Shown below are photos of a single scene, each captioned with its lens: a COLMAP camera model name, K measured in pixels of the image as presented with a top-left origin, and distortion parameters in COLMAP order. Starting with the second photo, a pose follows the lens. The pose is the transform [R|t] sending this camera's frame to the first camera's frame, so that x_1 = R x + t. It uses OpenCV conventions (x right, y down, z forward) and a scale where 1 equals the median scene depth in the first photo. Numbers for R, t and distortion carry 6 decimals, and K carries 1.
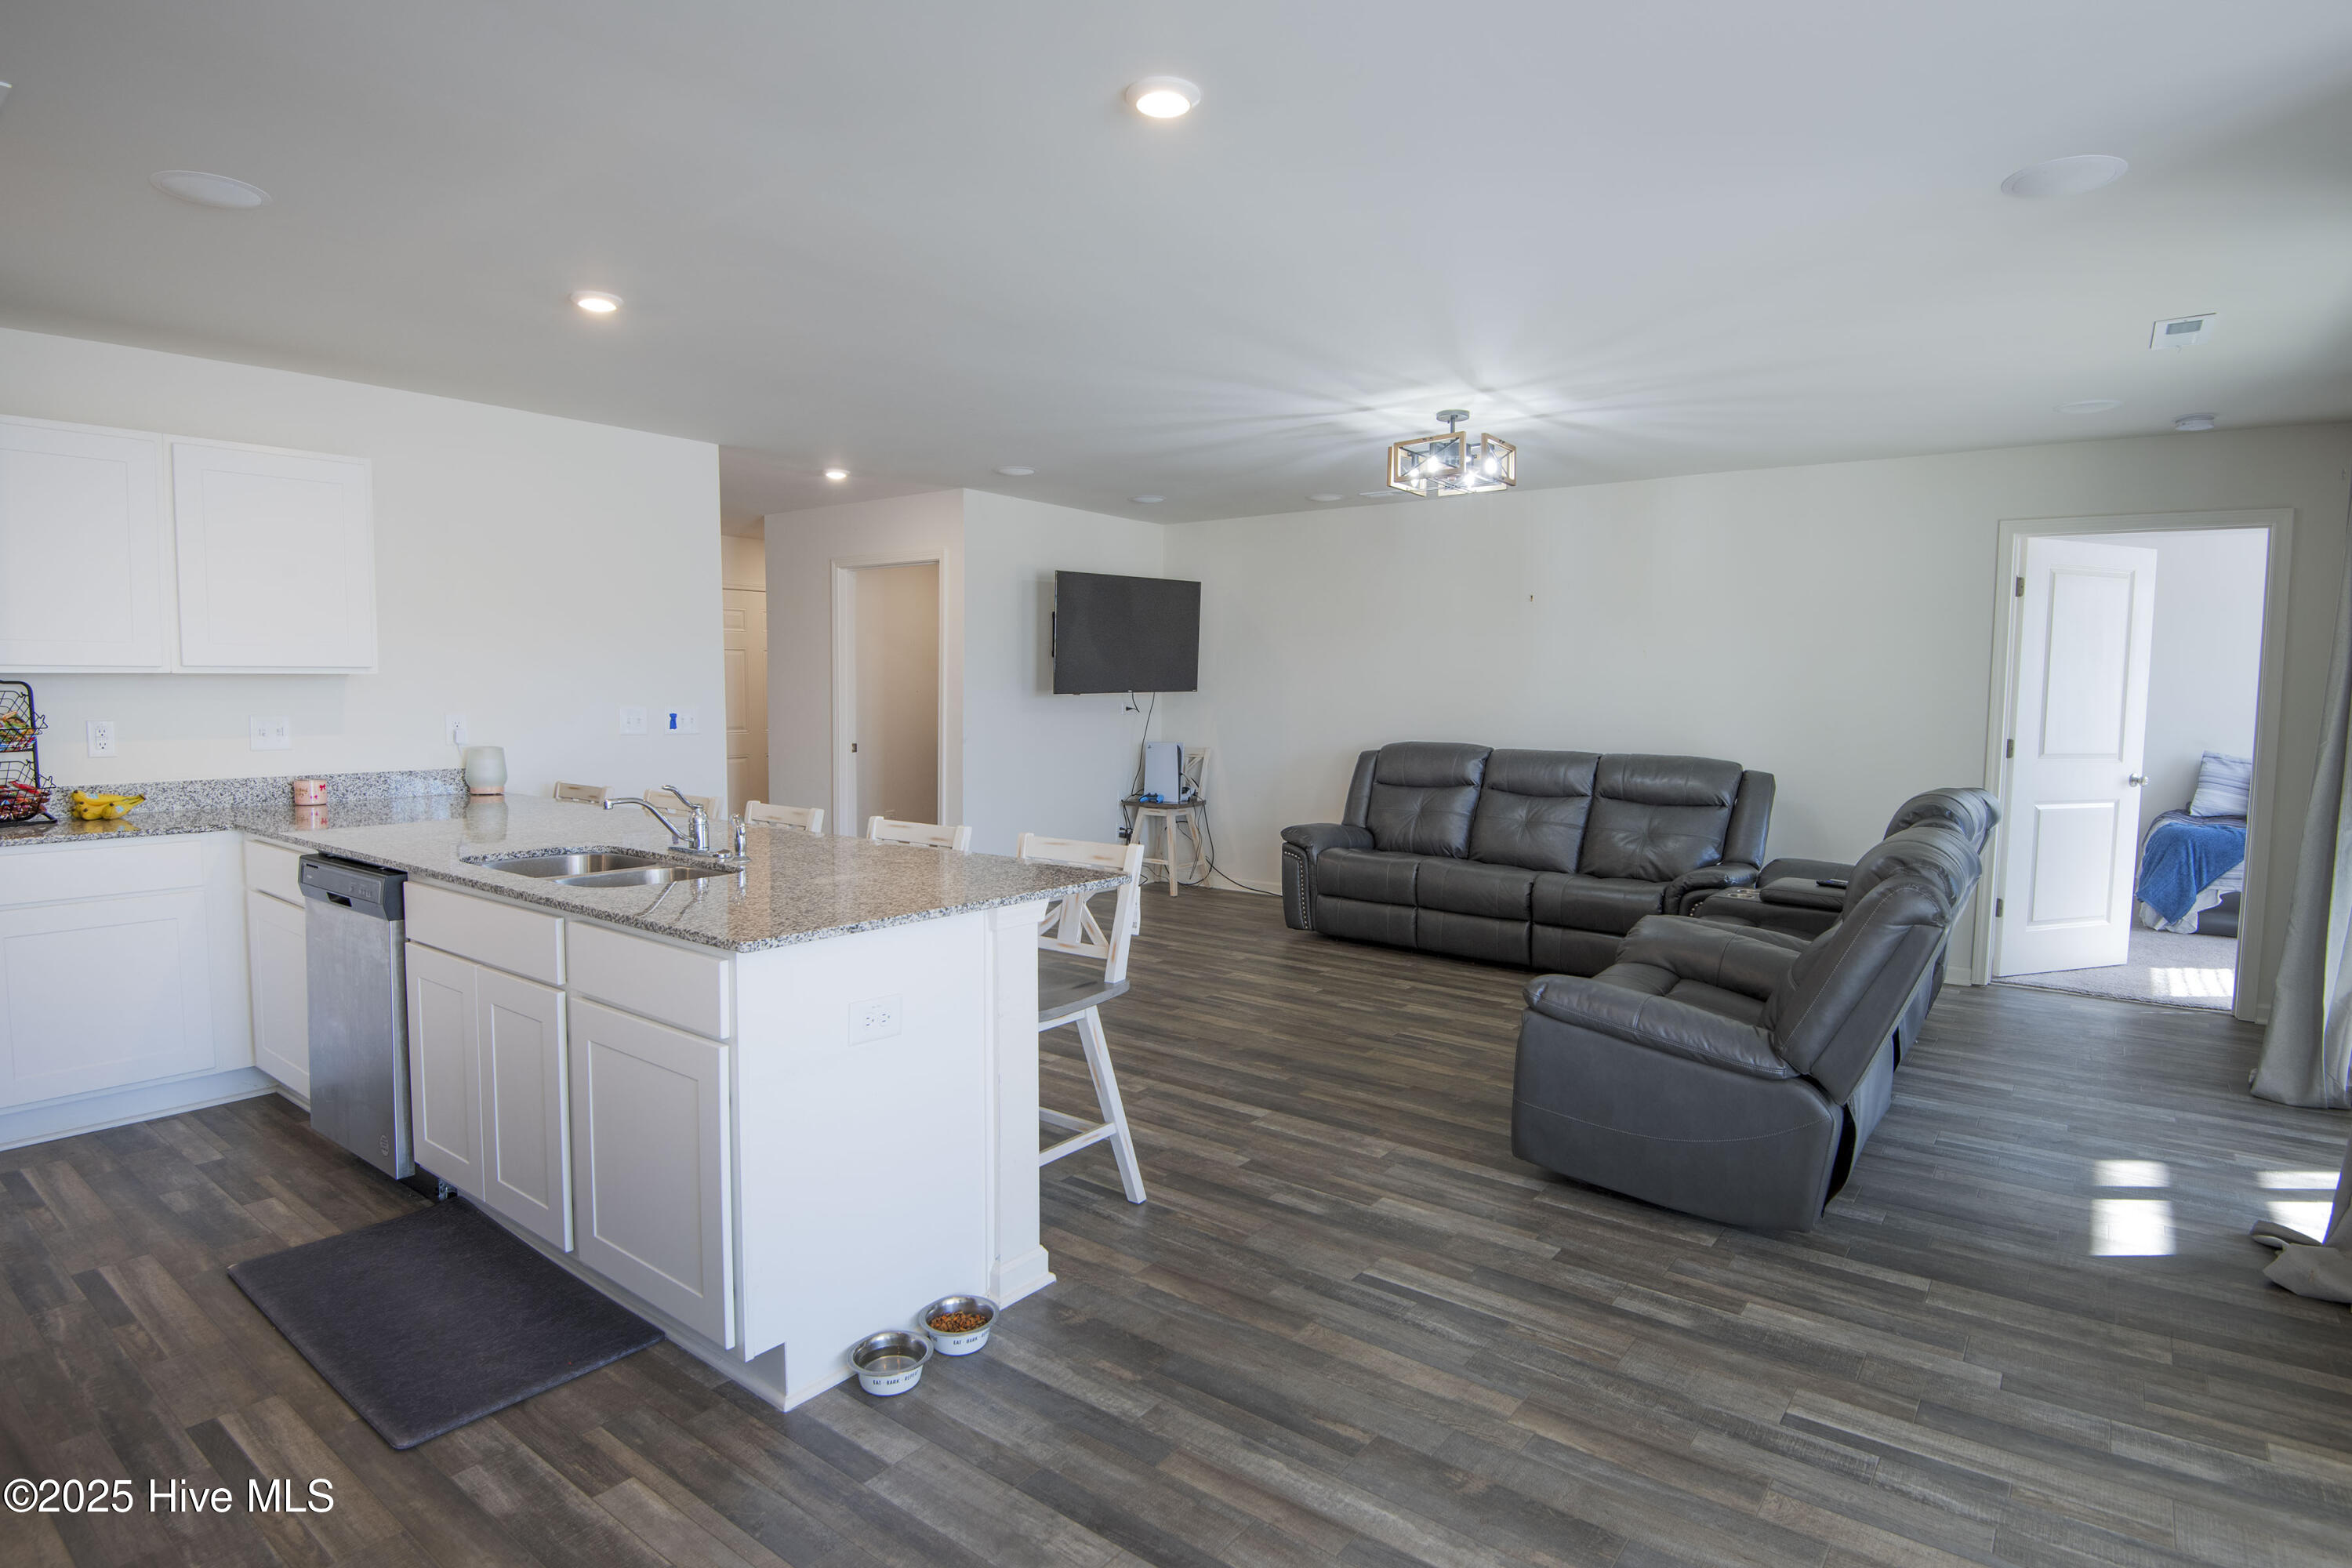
lens RADIAL K [[1232.4, 0, 1176.0], [0, 1232.4, 784.0], [0, 0, 1]] dist [0.000922, -0.024772]
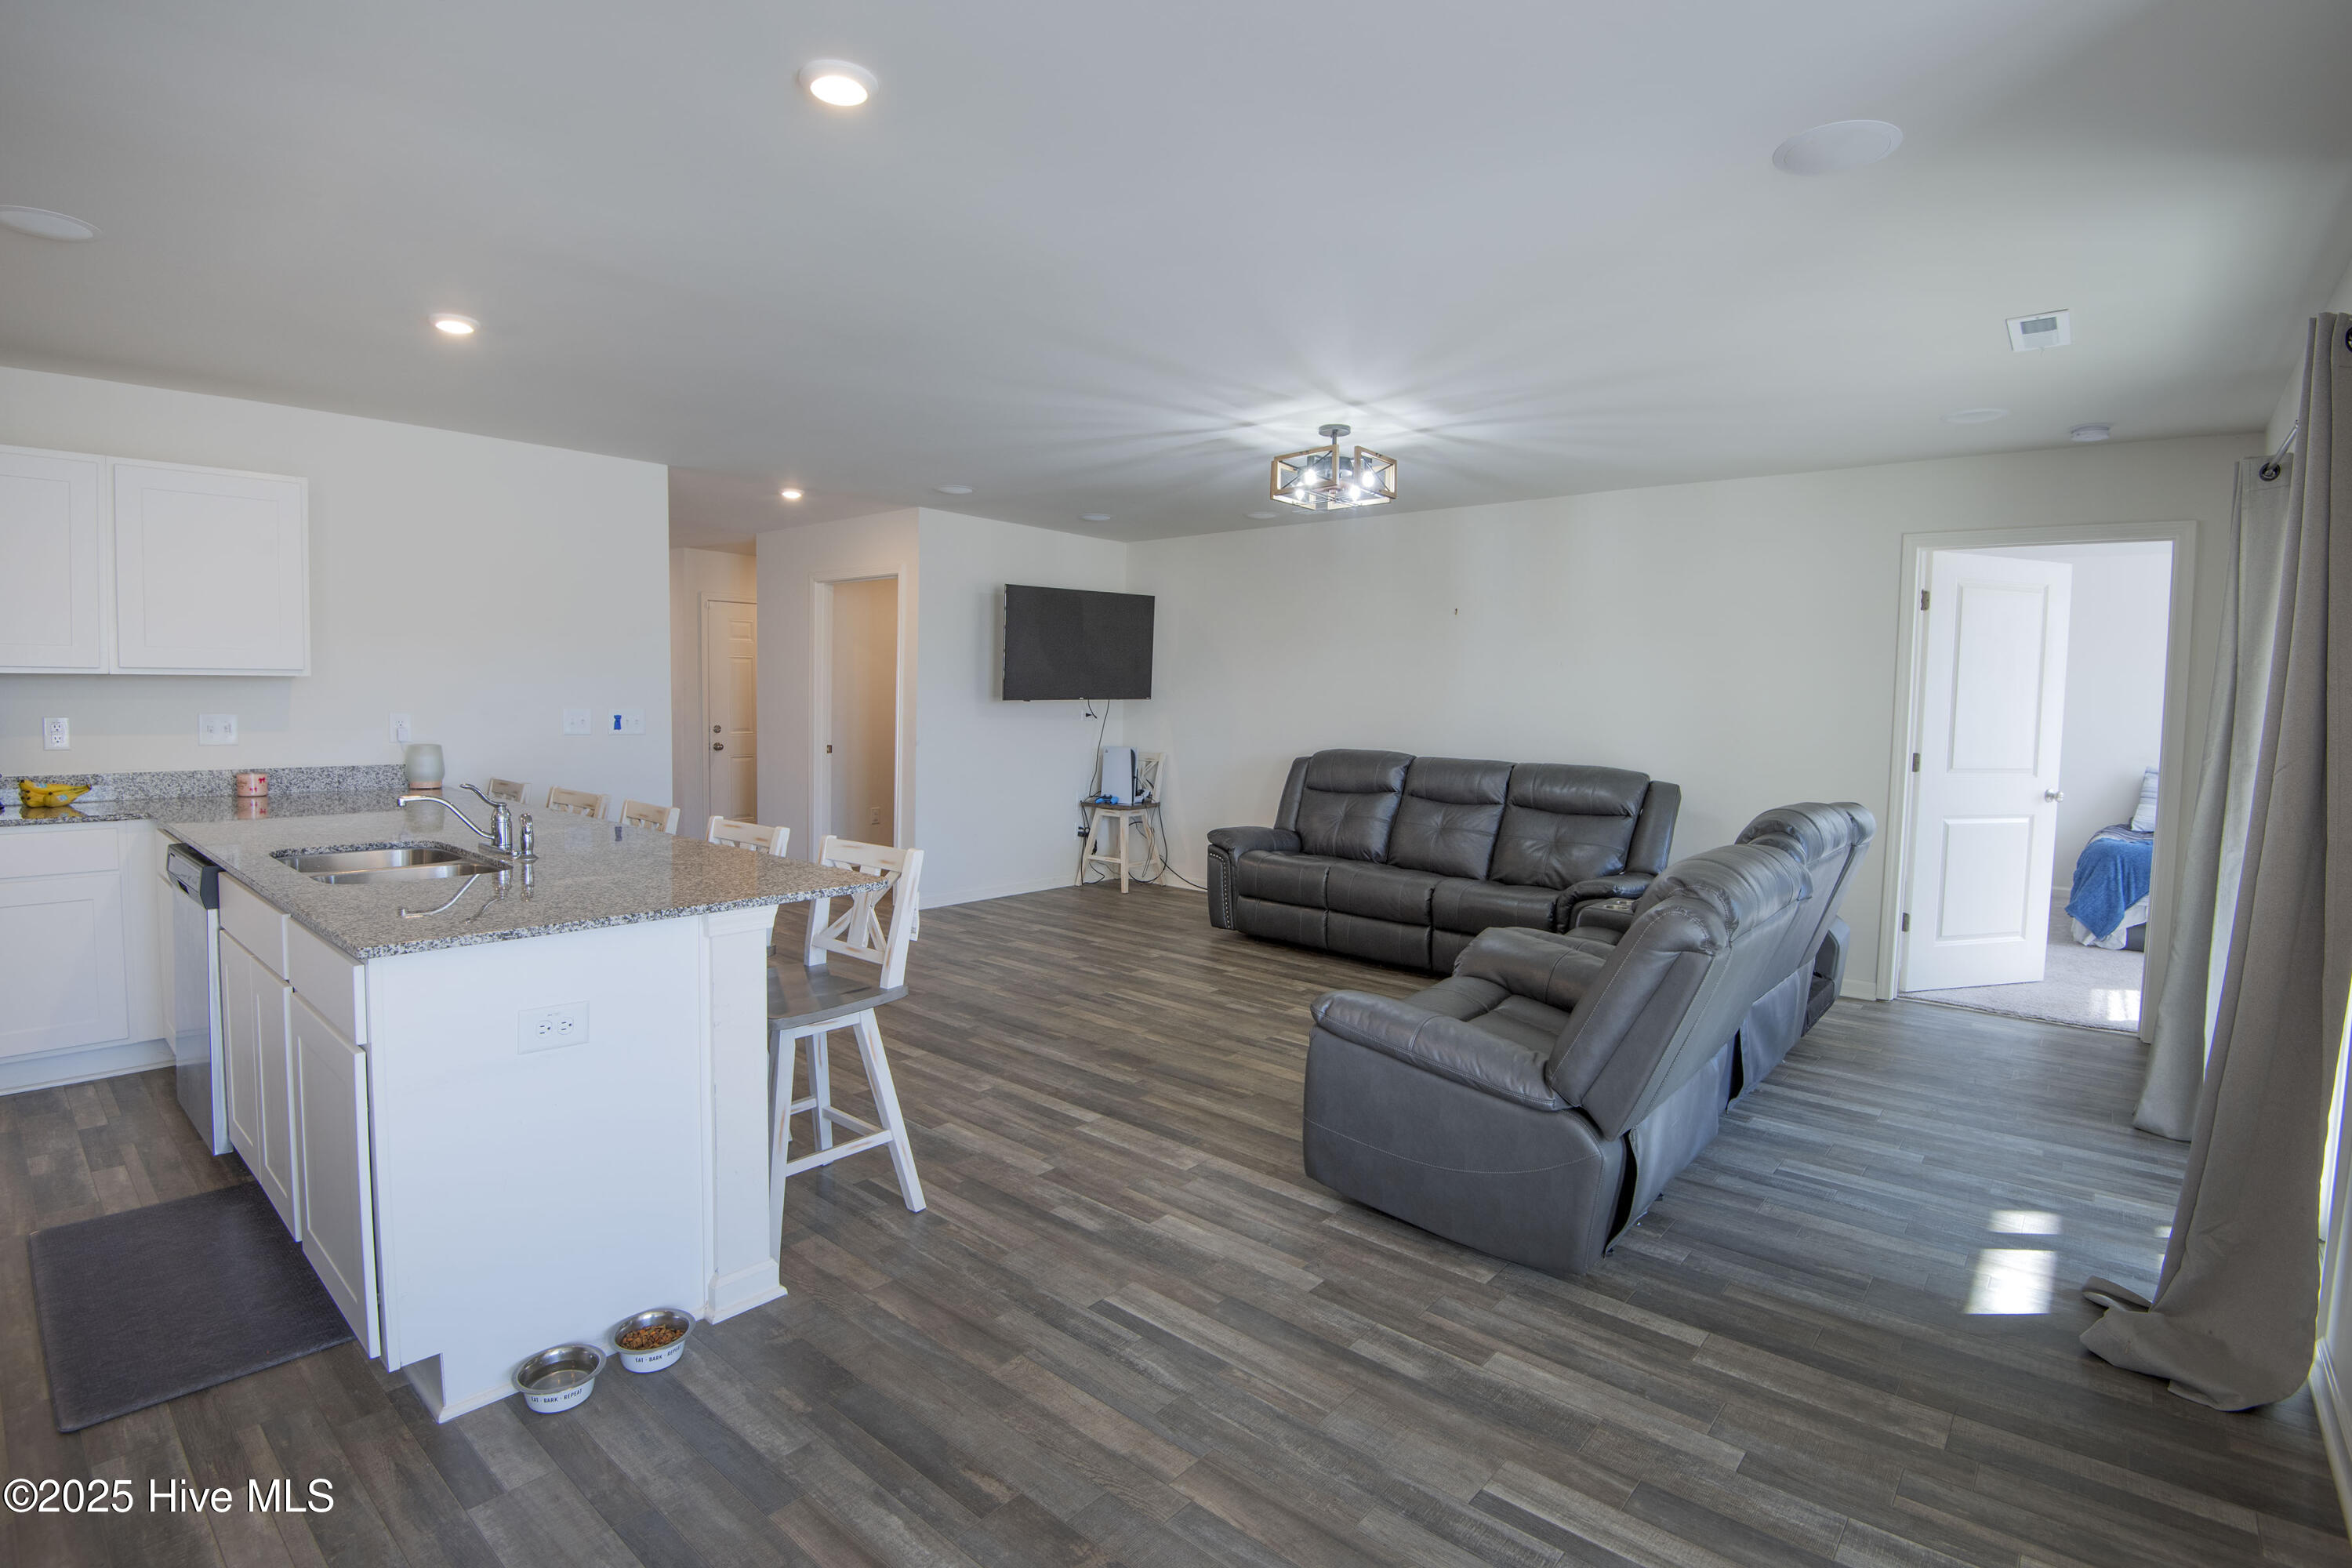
lens RADIAL K [[1115.1, 0, 1174.3], [0, 1115.1, 761.3], [0, 0, 1]] dist [-0.009055, -0.024634]
pose [[0.997932, 0.011588, -0.063230, 0.196839], [-0.012905, 0.999707, -0.020467, -0.005289], [0.062975, 0.021240, 0.997789, 0.097471]]
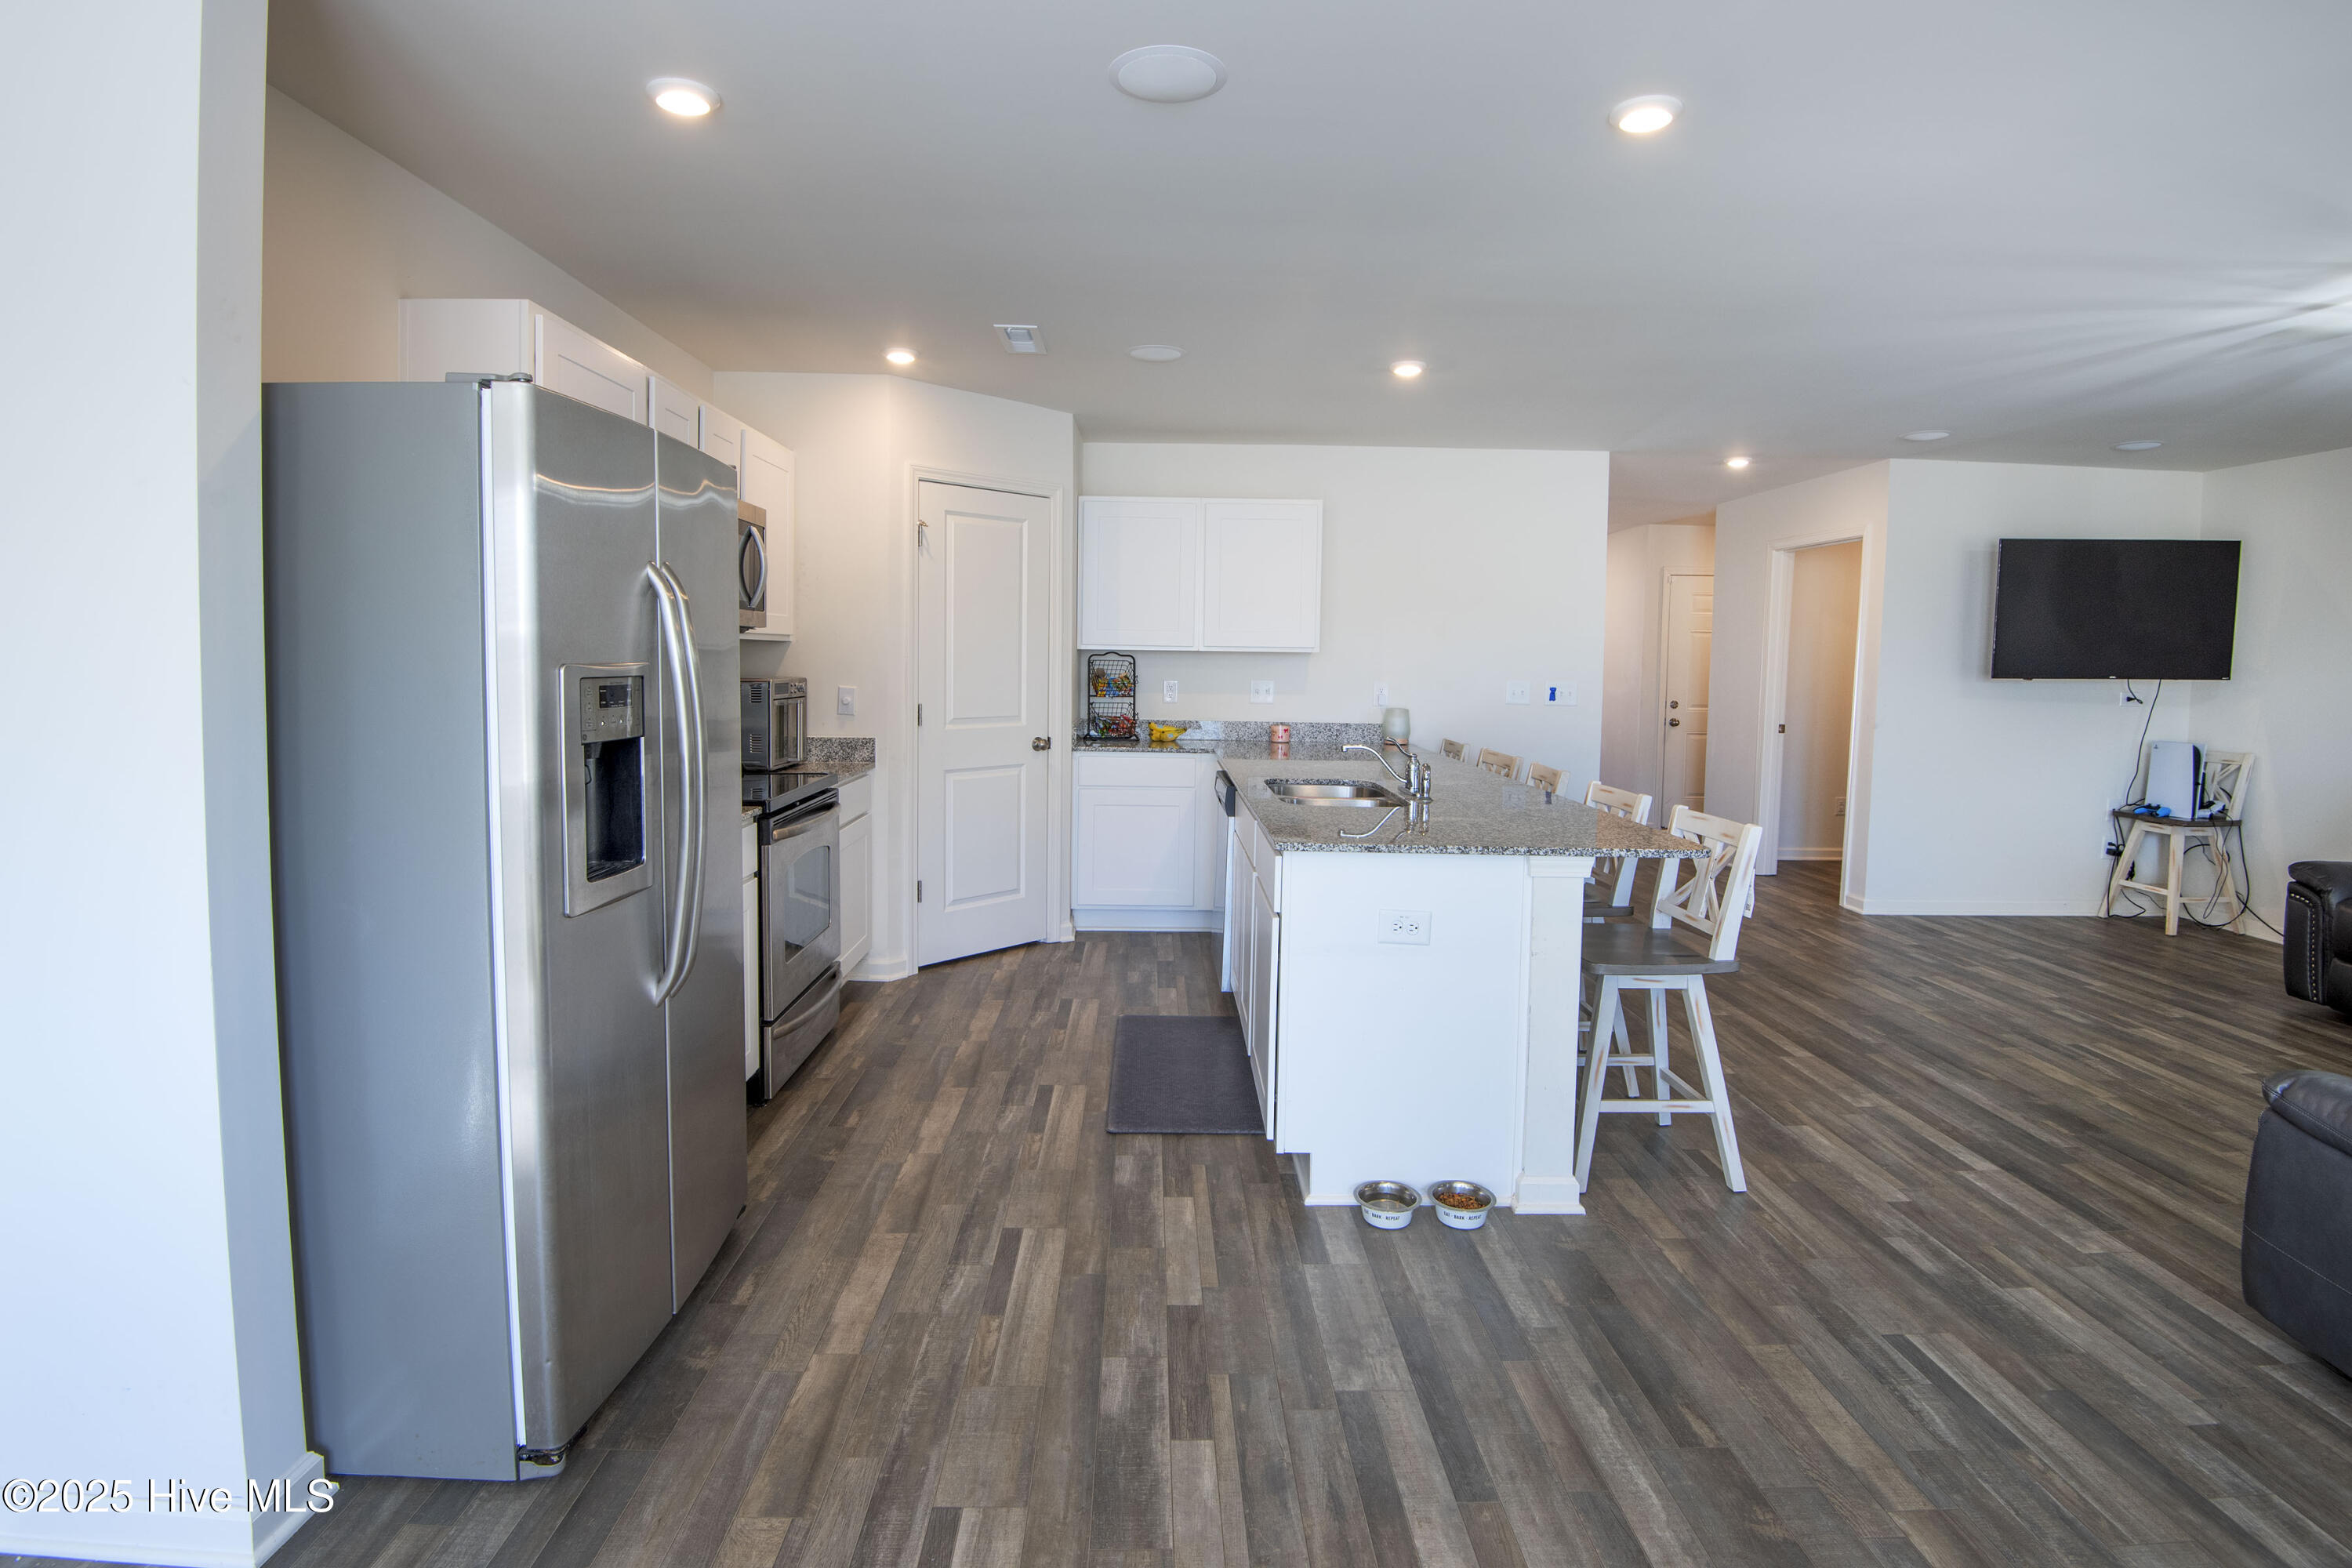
lens RADIAL K [[1174.4, 0, 1166.9], [0, 1174.4, 725.8], [0, 0, 1]] dist [-0.014315, -0.019954]
pose [[0.616383, 0.050082, -0.785852, 0.344528], [-0.074073, 0.997238, 0.005455, -0.000201], [0.783954, 0.054848, 0.618391, 0.046093]]
